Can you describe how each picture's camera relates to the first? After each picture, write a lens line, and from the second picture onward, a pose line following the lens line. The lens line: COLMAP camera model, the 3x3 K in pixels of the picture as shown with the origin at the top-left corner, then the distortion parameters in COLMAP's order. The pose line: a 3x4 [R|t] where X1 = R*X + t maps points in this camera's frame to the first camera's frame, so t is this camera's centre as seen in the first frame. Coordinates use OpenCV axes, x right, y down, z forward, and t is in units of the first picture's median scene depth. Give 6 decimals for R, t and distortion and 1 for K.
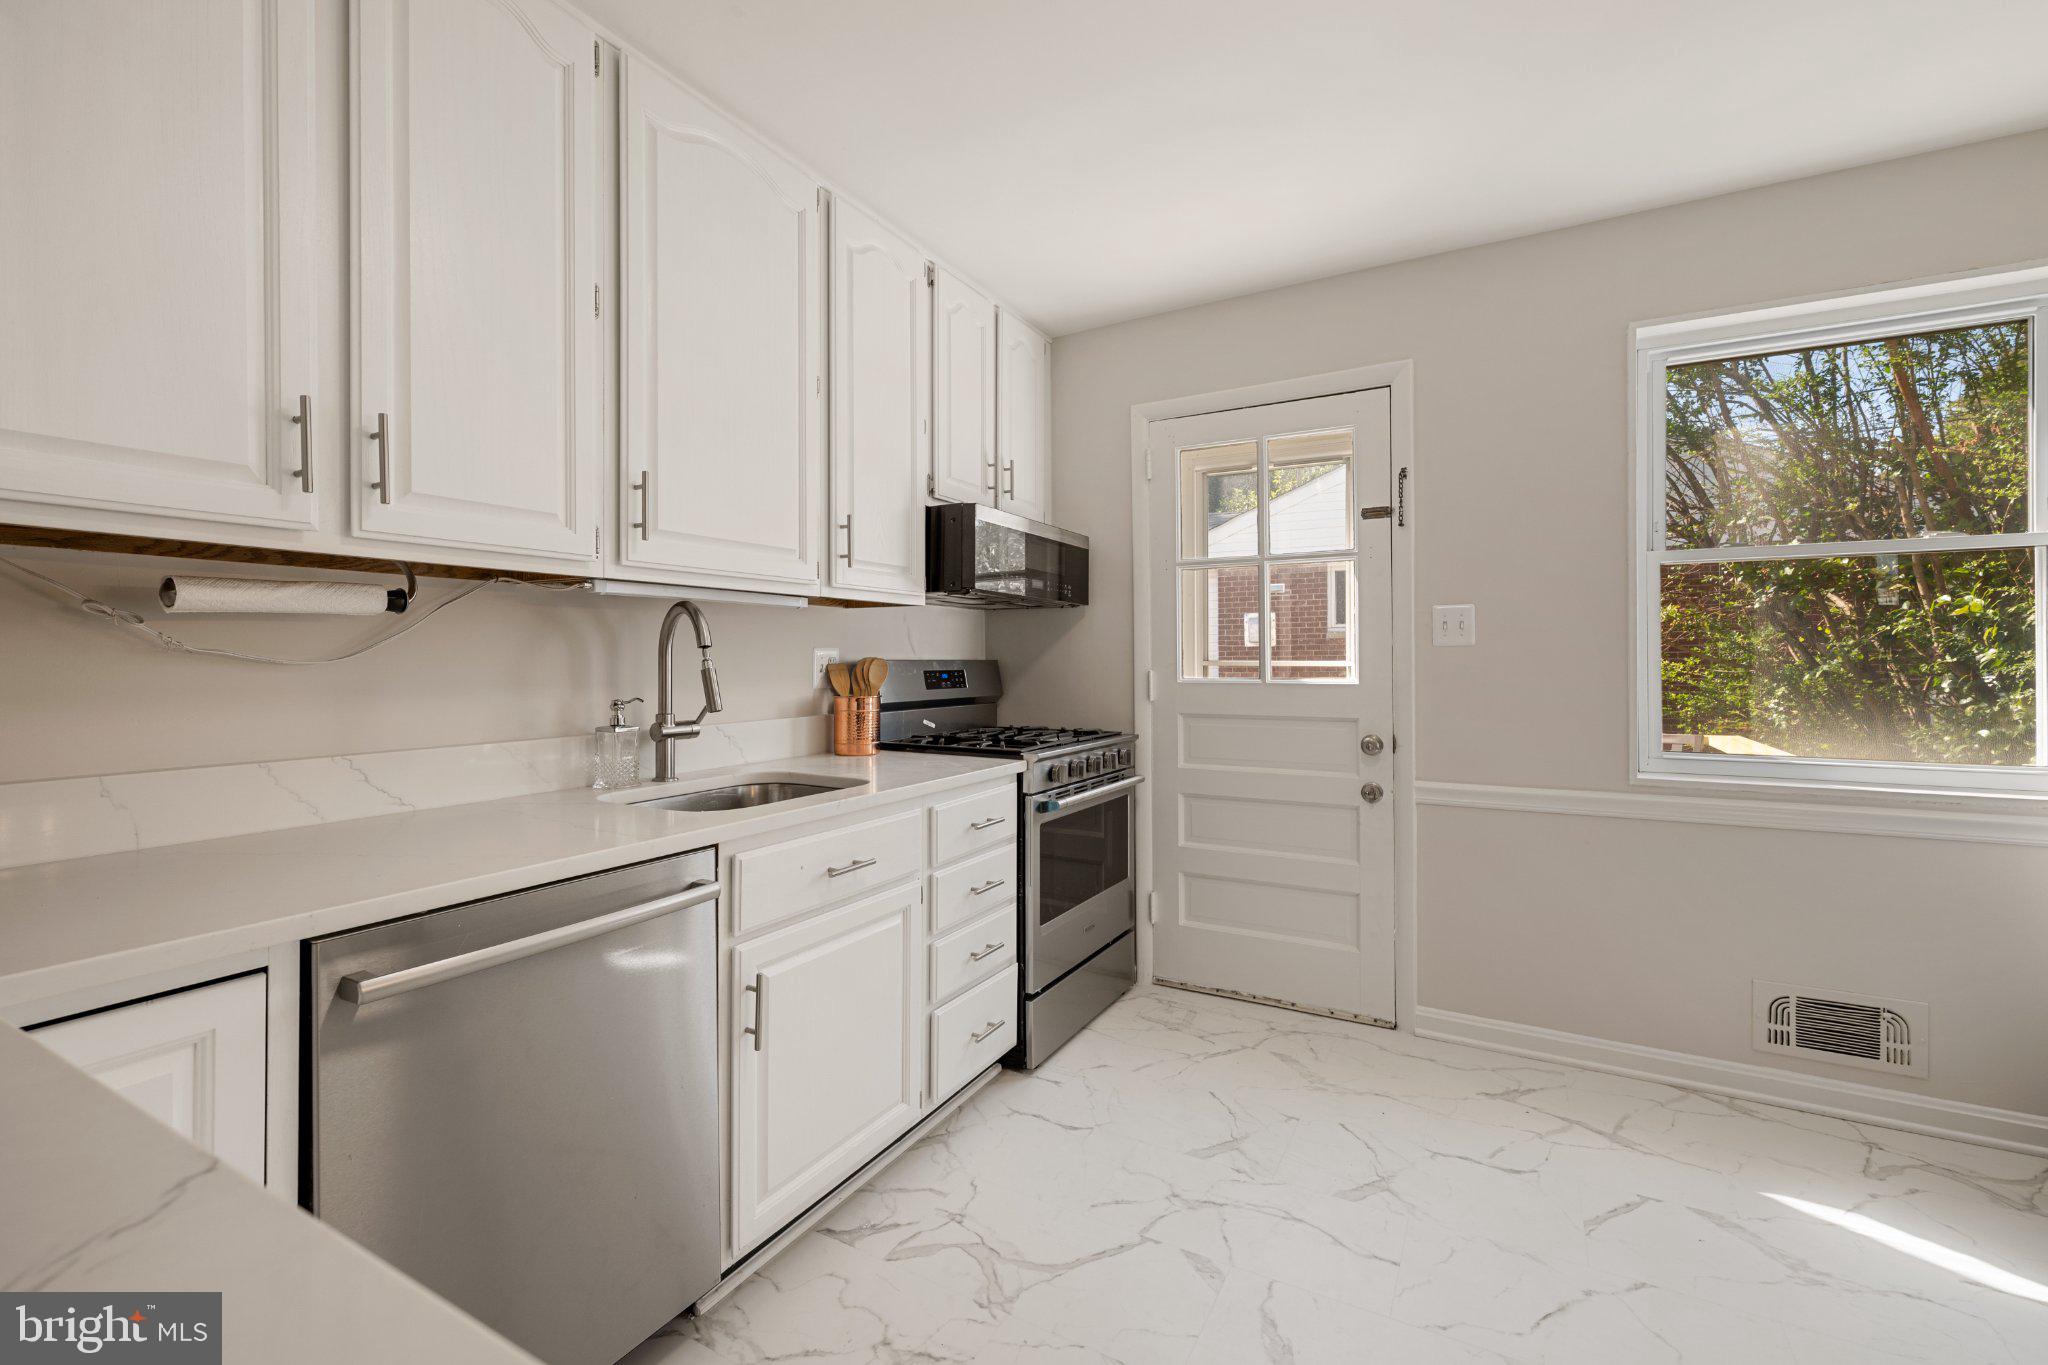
lens RADIAL K [[880.4, 0, 1024.2], [0, 880.4, 660.0], [0, 0, 1]] dist [-0.000330, -0.000011]
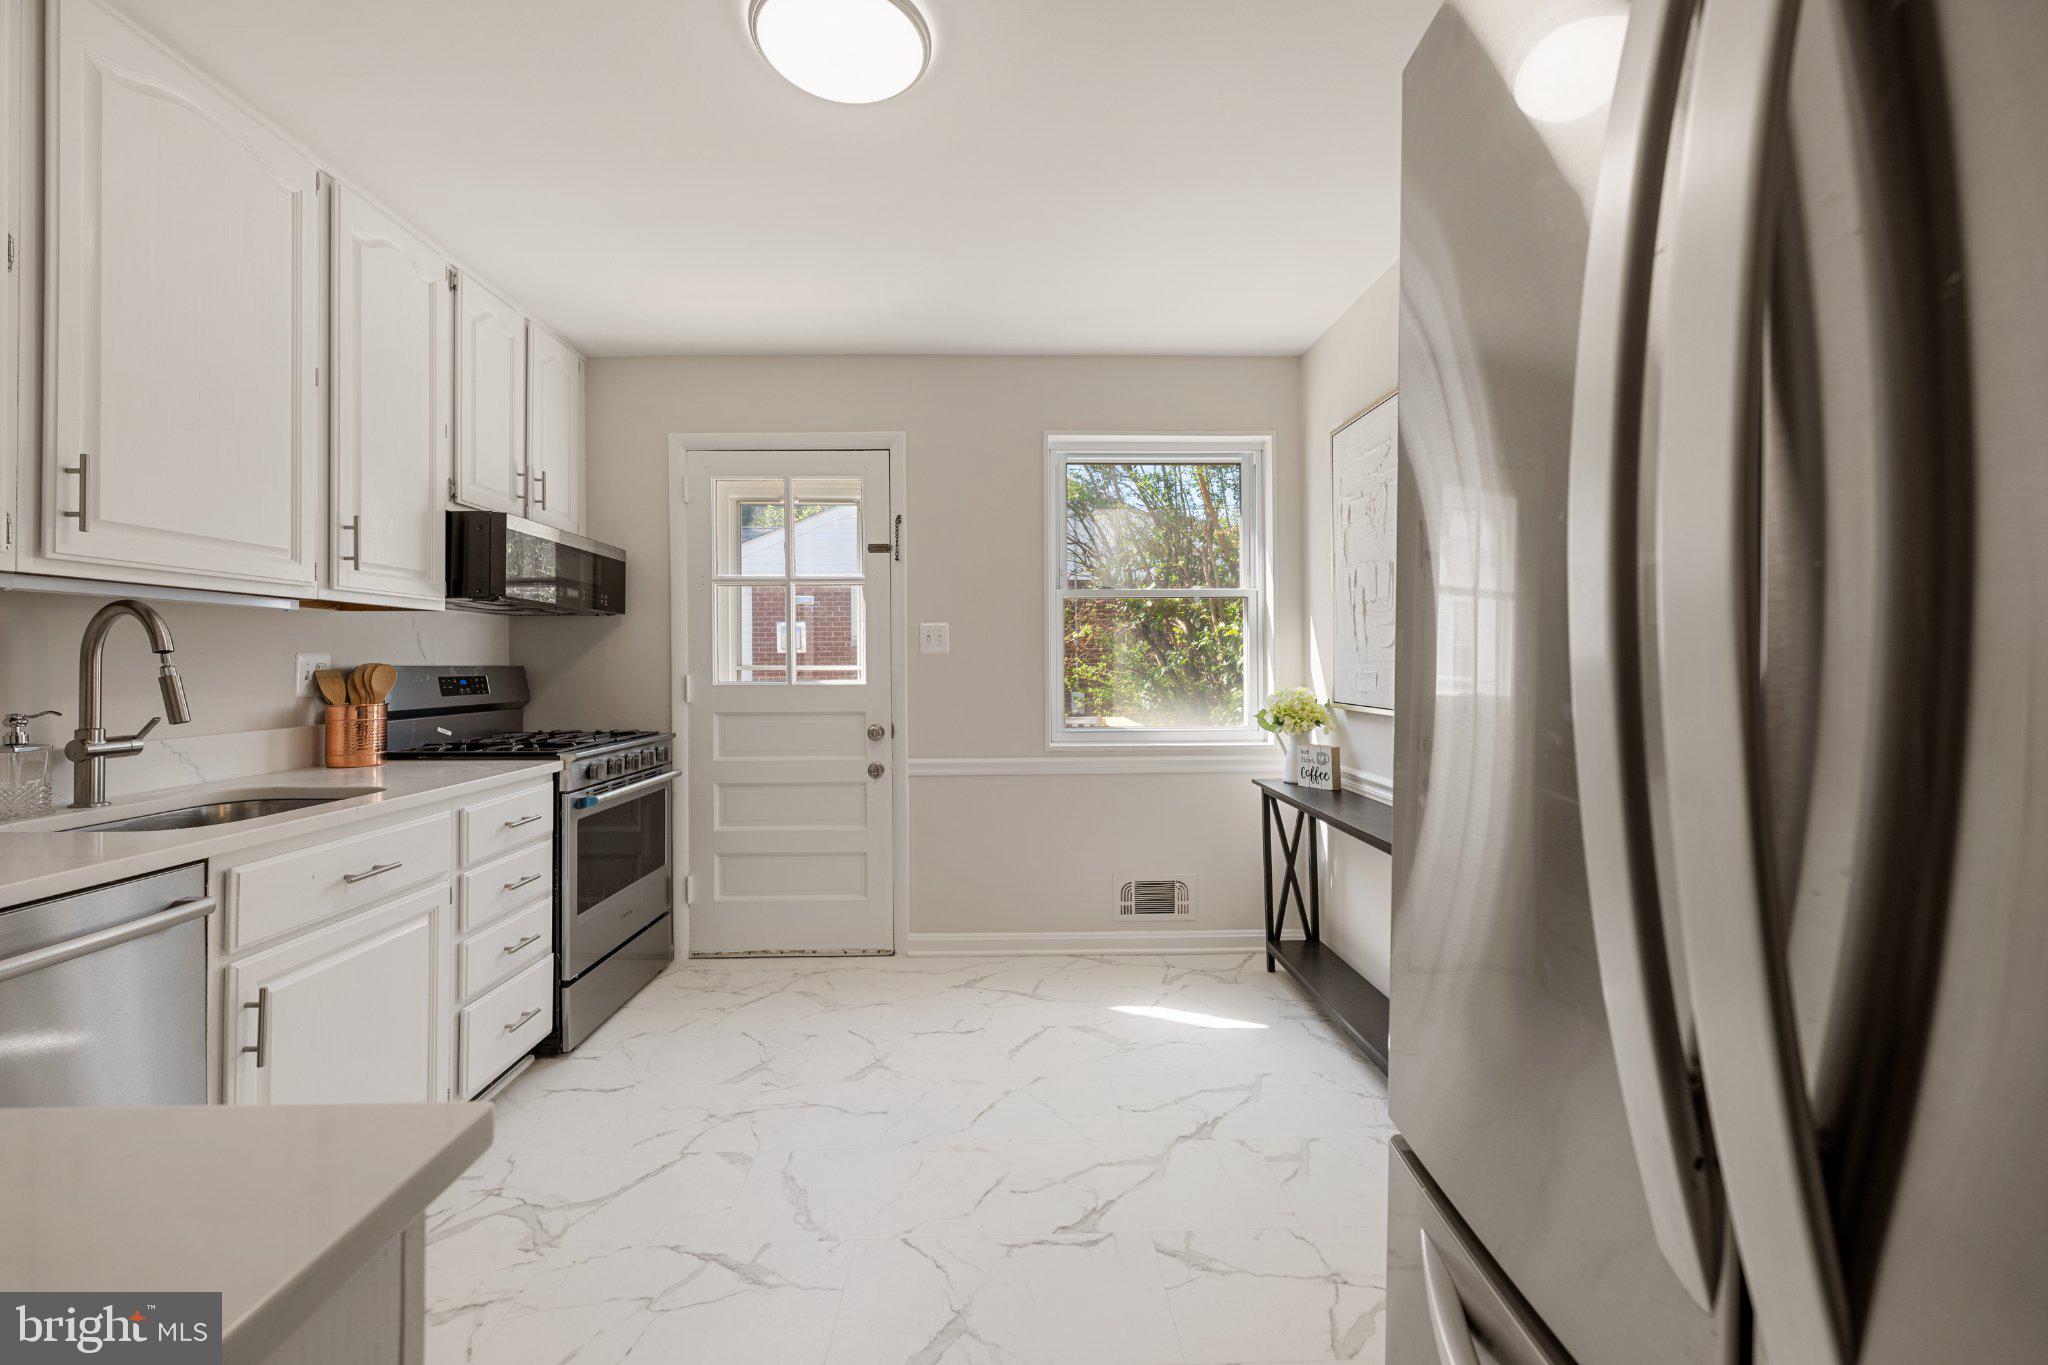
lens RADIAL K [[827.1, 0, 1027.6], [0, 827.1, 656.3], [0, 0, 1]] dist [0.000347, 0.000032]
pose [[0.858535, 0.002725, 0.512748, -0.027373], [0.002901, 0.999944, -0.010172, 0.000665], [-0.512747, 0.010221, 0.858479, -0.136759]]
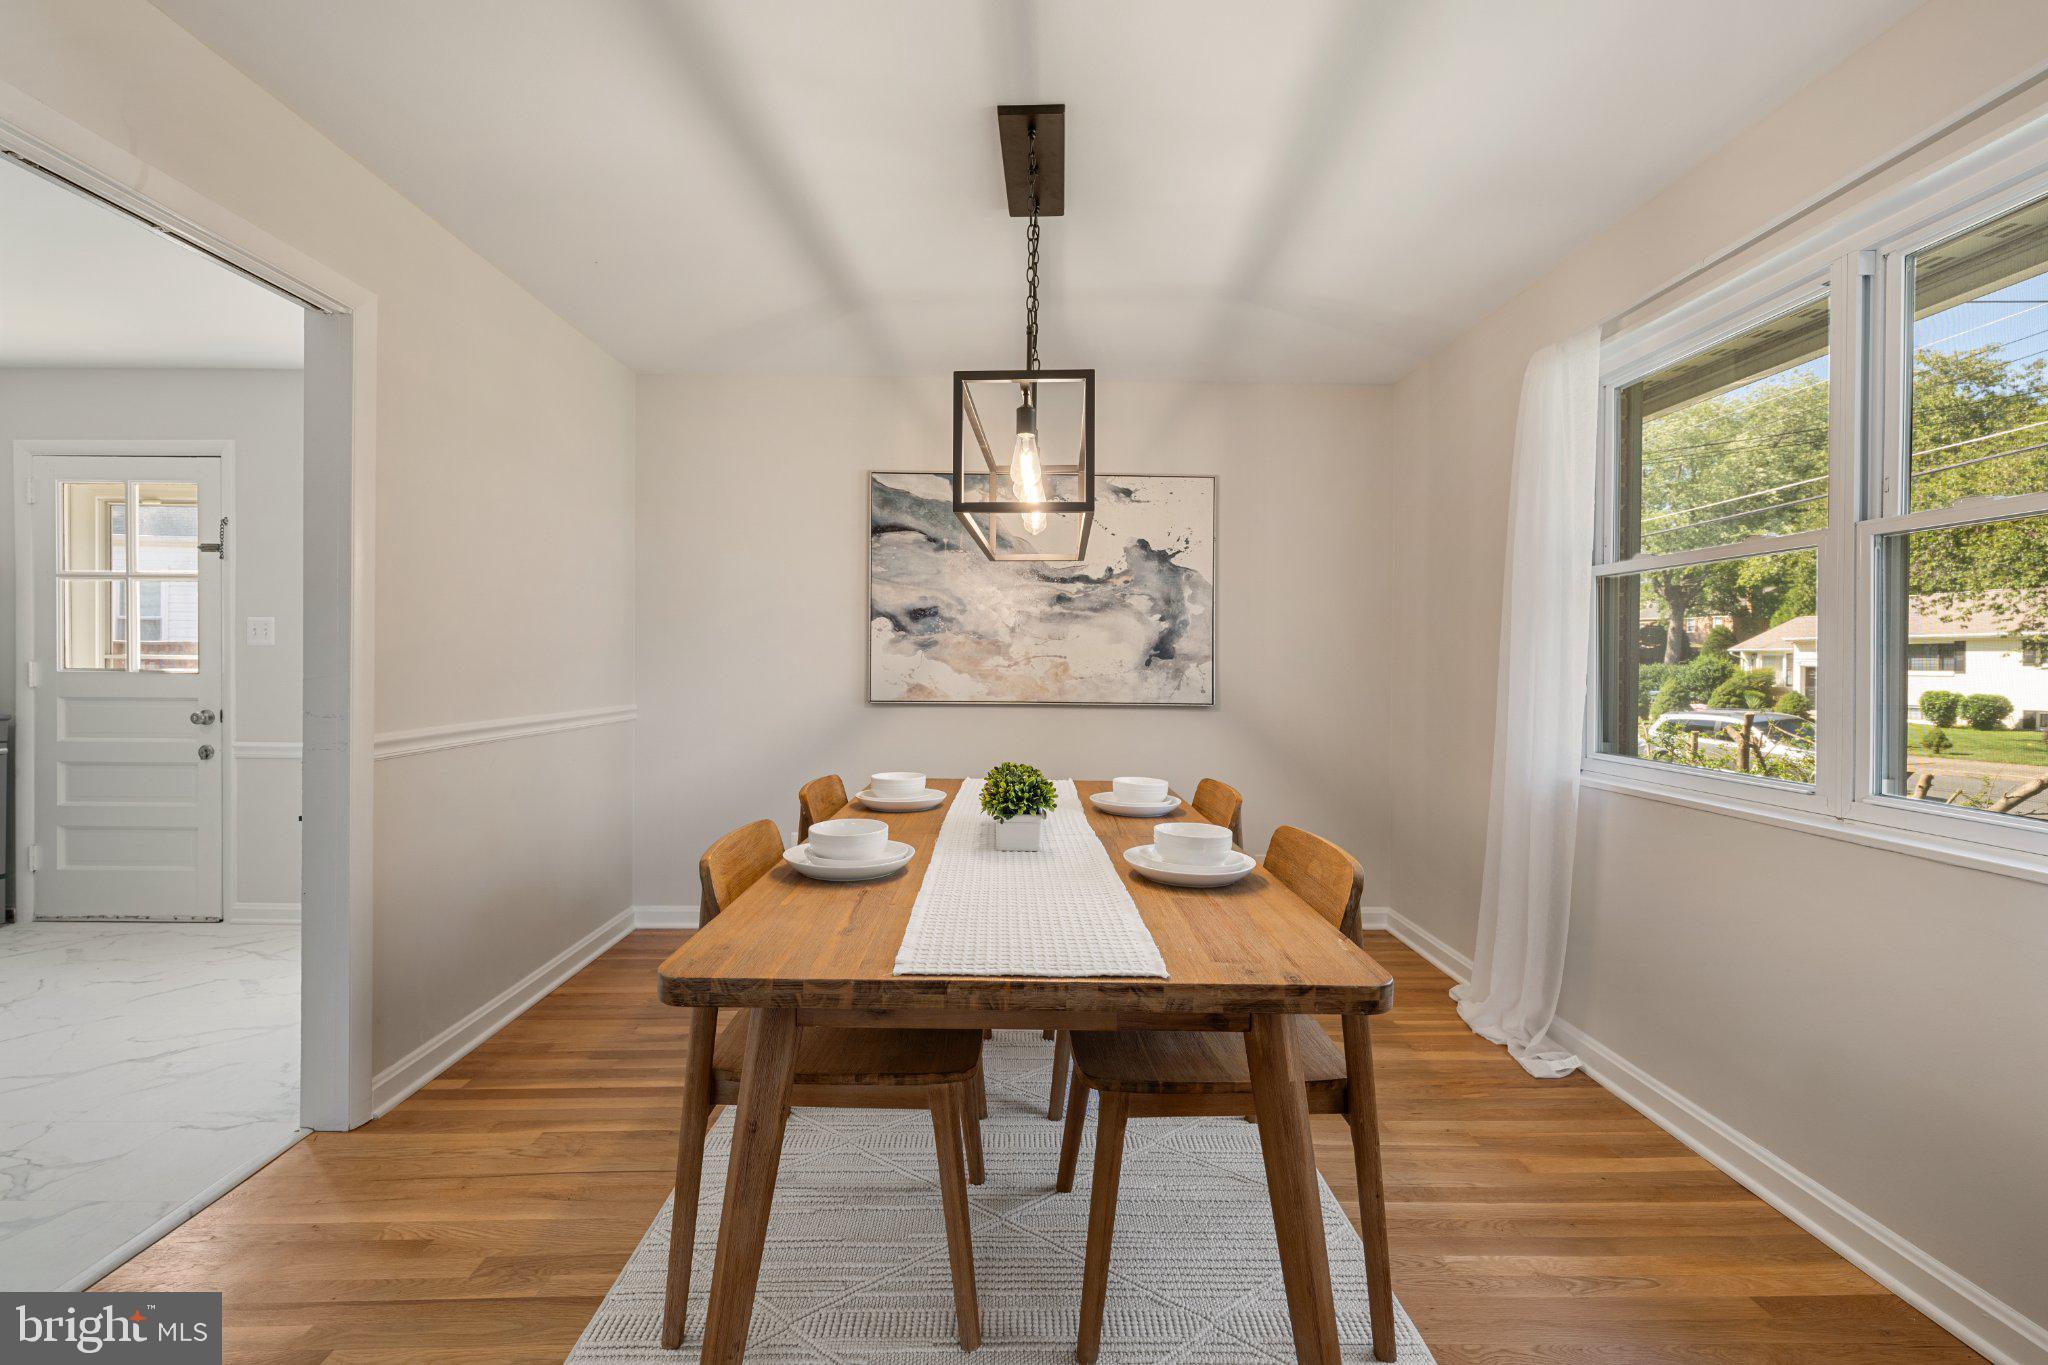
lens RADIAL K [[880.4, 0, 1024.2], [0, 880.4, 660.0], [0, 0, 1]] dist [-0.000330, -0.000011]
pose [[0.865771, 0.010416, 0.500333, 0.871741], [-0.012506, 0.999921, 0.000825, -0.010055], [-0.500285, -0.006971, 0.865833, -0.879022]]
